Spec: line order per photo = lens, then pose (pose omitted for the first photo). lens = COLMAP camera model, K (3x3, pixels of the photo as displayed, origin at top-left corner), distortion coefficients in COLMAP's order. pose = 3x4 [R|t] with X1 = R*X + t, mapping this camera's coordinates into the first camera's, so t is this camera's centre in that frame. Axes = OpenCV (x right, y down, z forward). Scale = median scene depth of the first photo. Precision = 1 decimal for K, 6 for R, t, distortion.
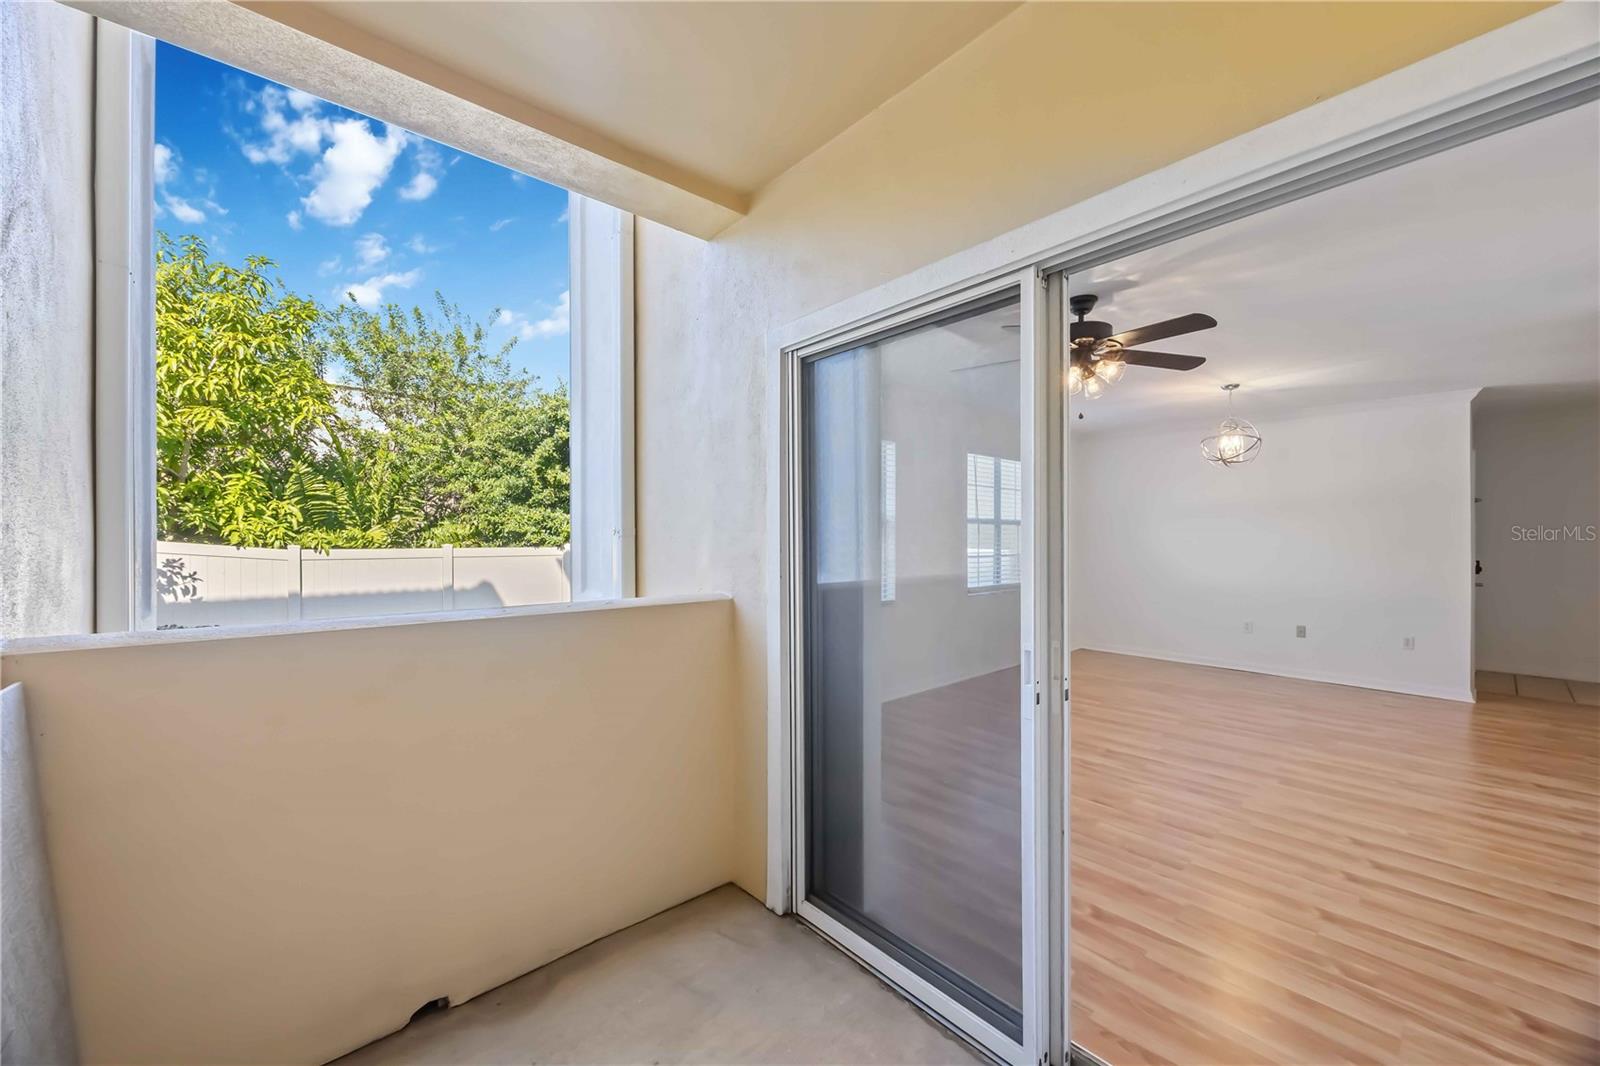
lens RADIAL K [[609.6, 0, 799.1], [0, 609.6, 537.6], [0, 0, 1]] dist [-0.000736, -0.000118]
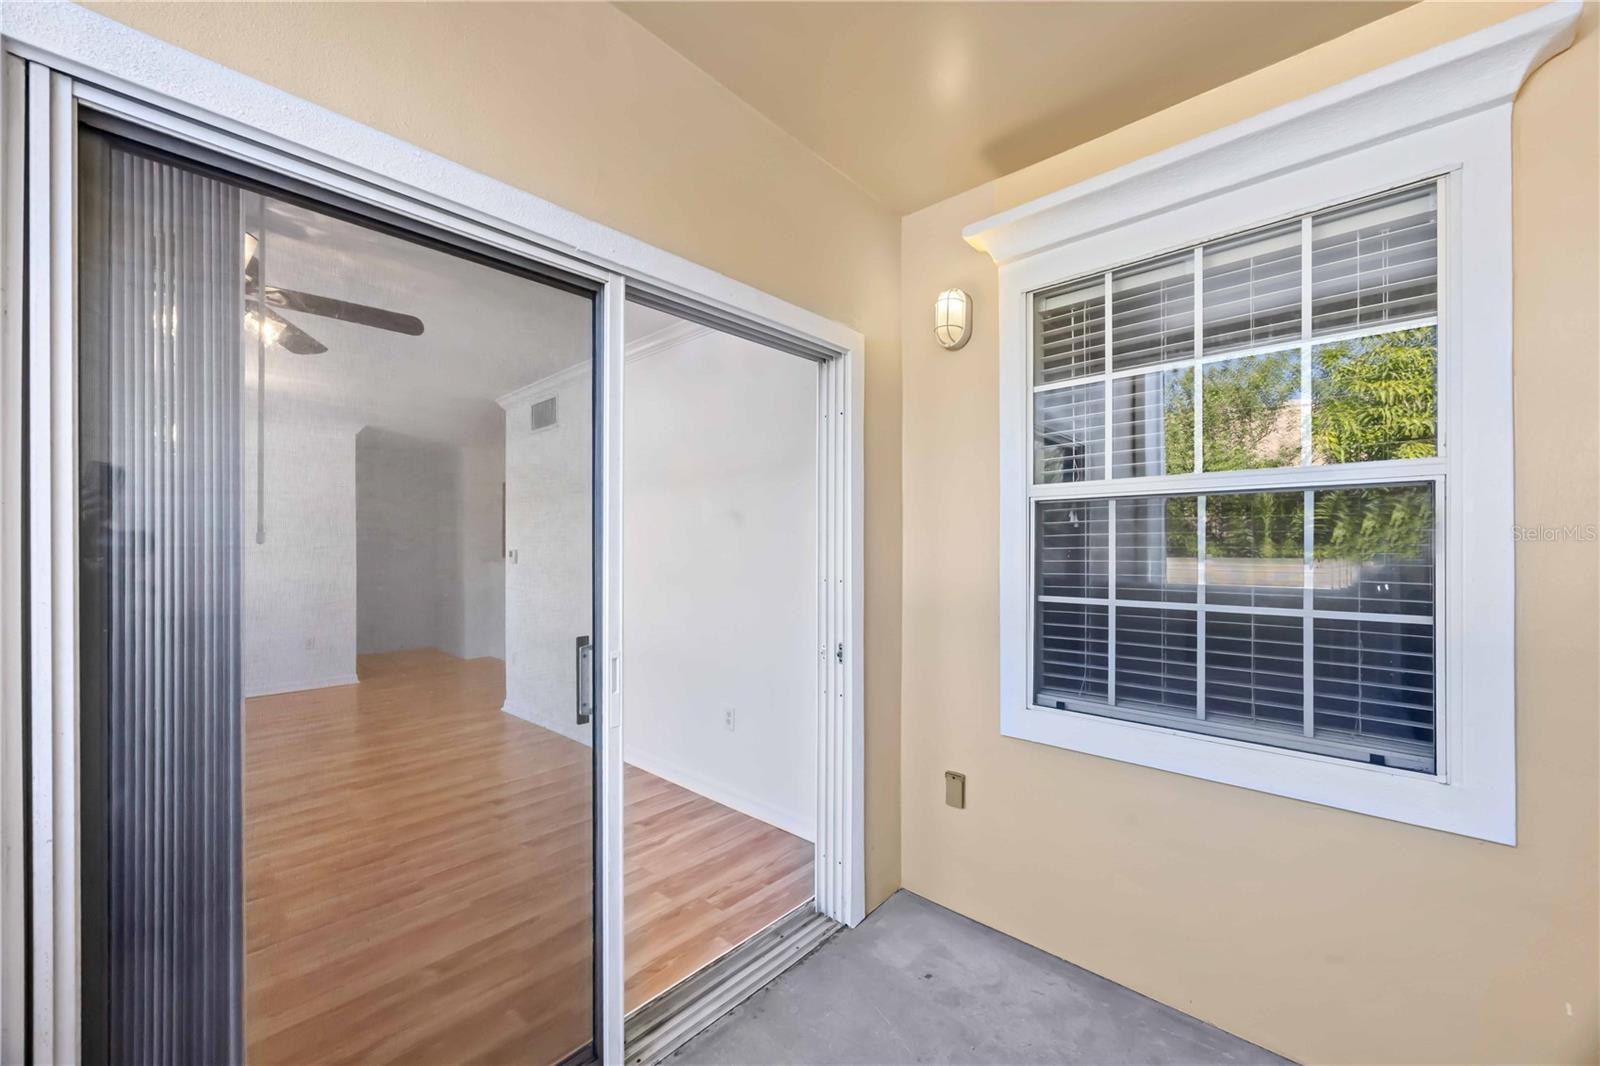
lens RADIAL K [[614.7, 0, 797.5], [0, 614.7, 537.0], [0, 0, 1]] dist [0.000341, 0.000084]
pose [[-0.099126, 0.013694, 0.994981, -0.298130], [0.005441, 0.999898, -0.013220, 0.002319], [-0.995060, 0.004104, -0.099190, 0.365856]]
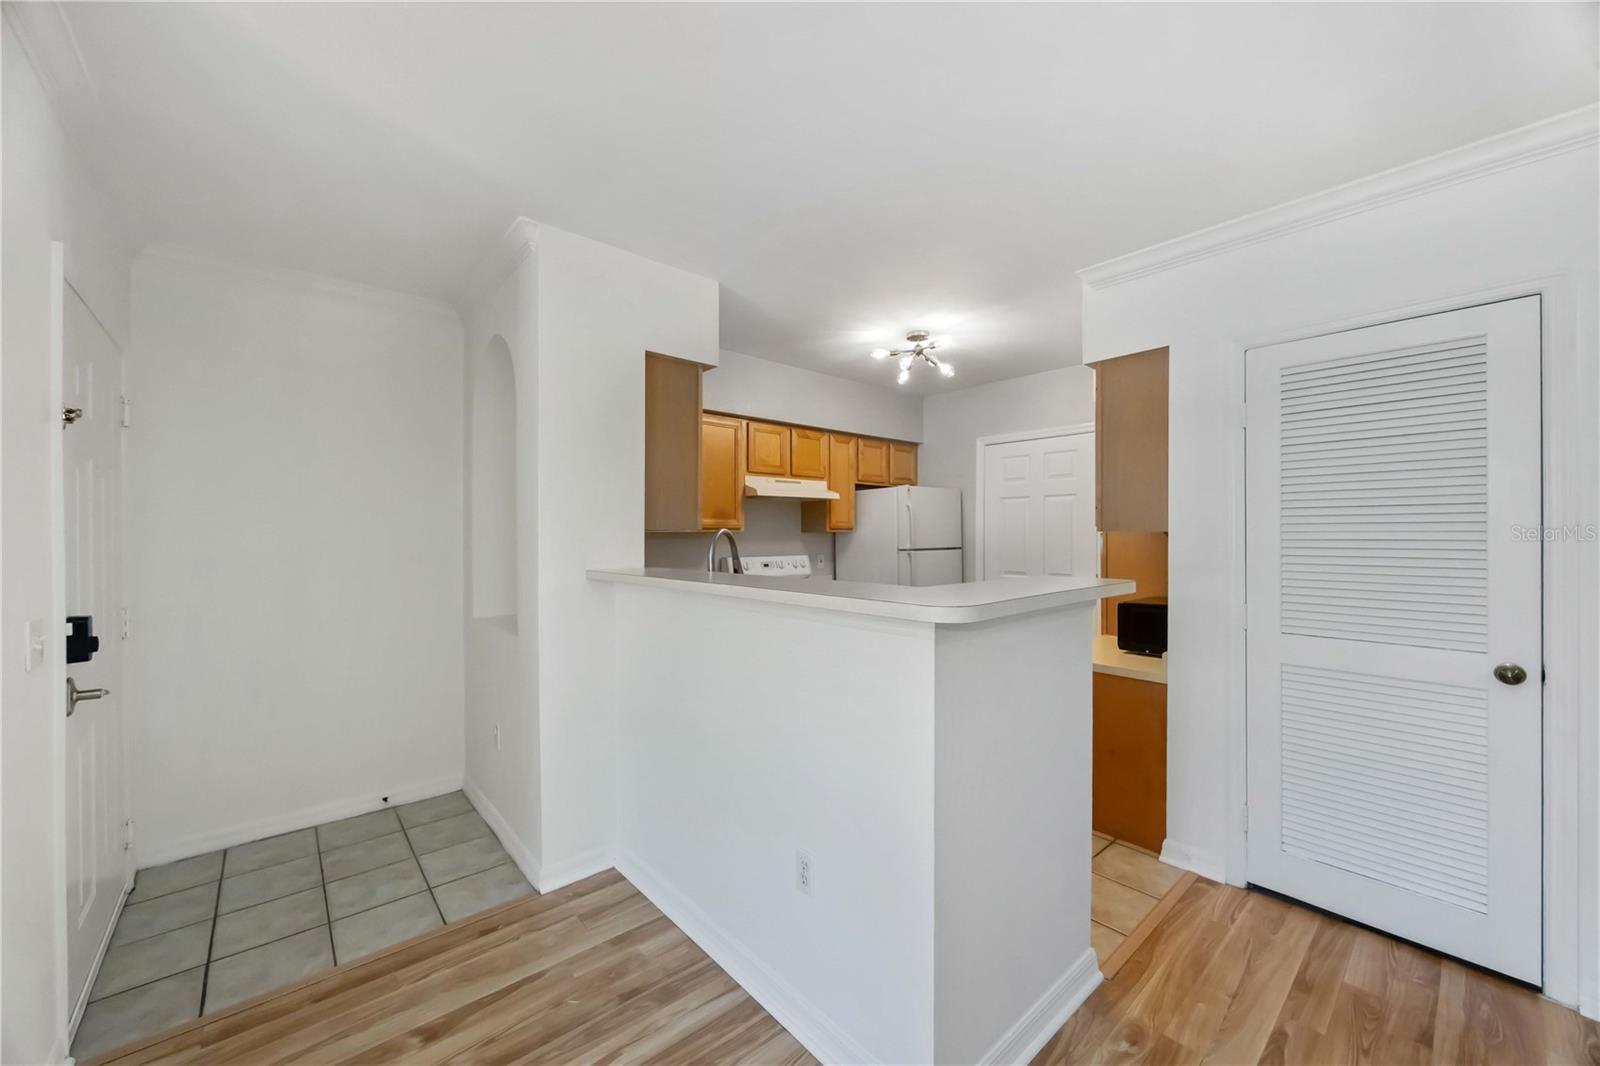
lens RADIAL K [[605.2, 0, 798.2], [0, 605.2, 534.4], [0, 0, 1]] dist [-0.001717, -0.000223]
pose [[0.005059, -0.001637, 0.999986, 1.312554], [0.000627, 0.999998, 0.001634, -0.007028], [-0.999987, 0.000618, 0.005061, 1.033452]]
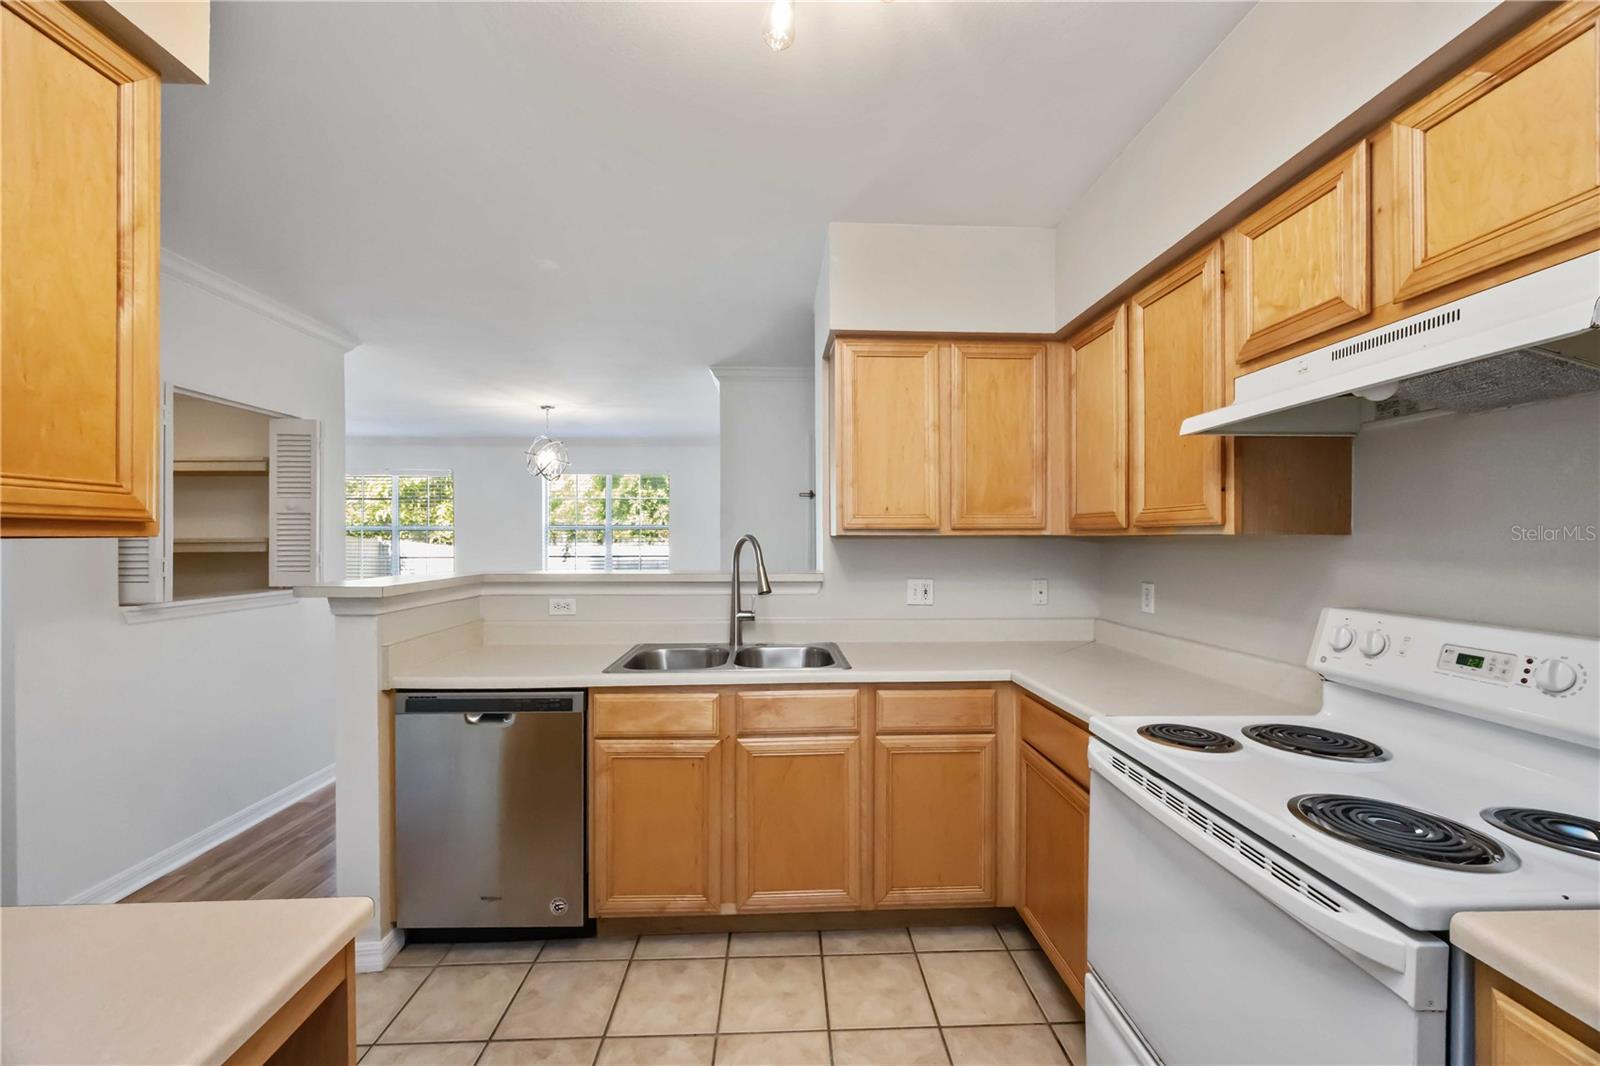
lens RADIAL K [[614.7, 0, 797.5], [0, 614.7, 537.0], [0, 0, 1]] dist [0.000341, 0.000084]
pose [[0.775668, -0.003748, -0.631129, 2.559876], [0.001340, 0.999990, -0.004292, -0.006870], [0.631139, 0.002484, 0.775666, 0.597143]]
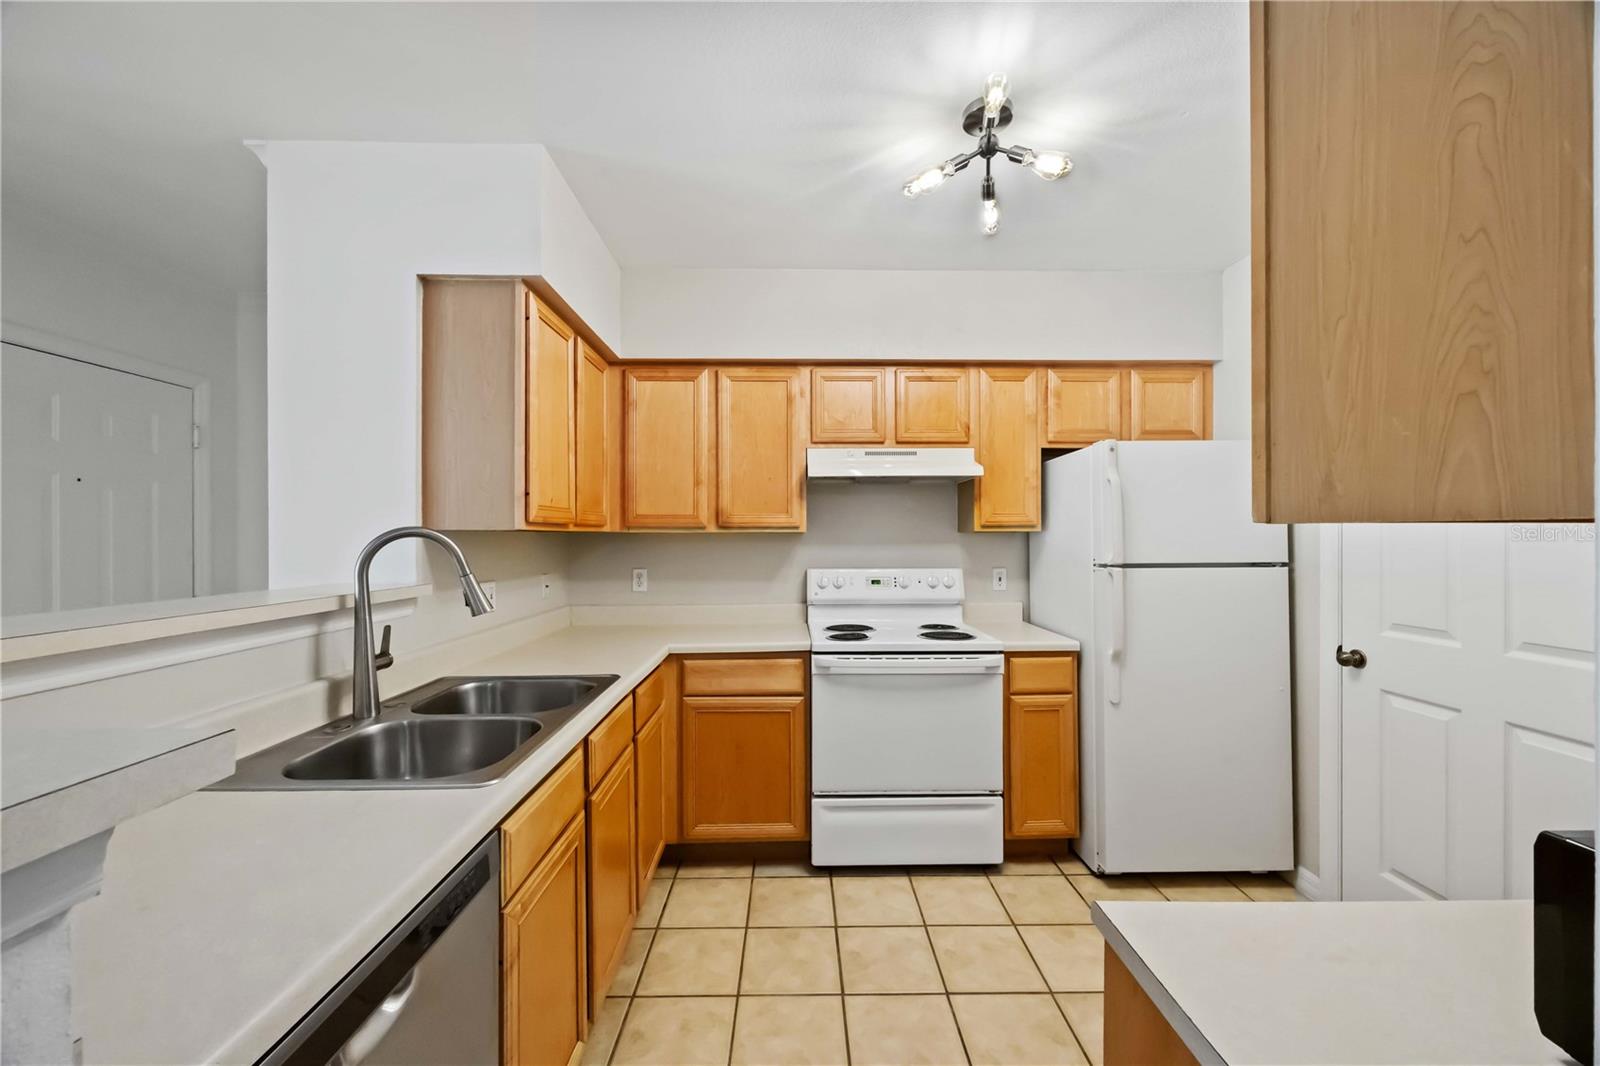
lens RADIAL K [[609.6, 0, 799.1], [0, 609.6, 537.6], [0, 0, 1]] dist [-0.000736, -0.000118]
pose [[0.648941, -0.005327, 0.760820, 1.888911], [0.002856, 0.999985, 0.004566, -0.006589], [-0.760833, -0.000790, 0.648947, 0.619625]]
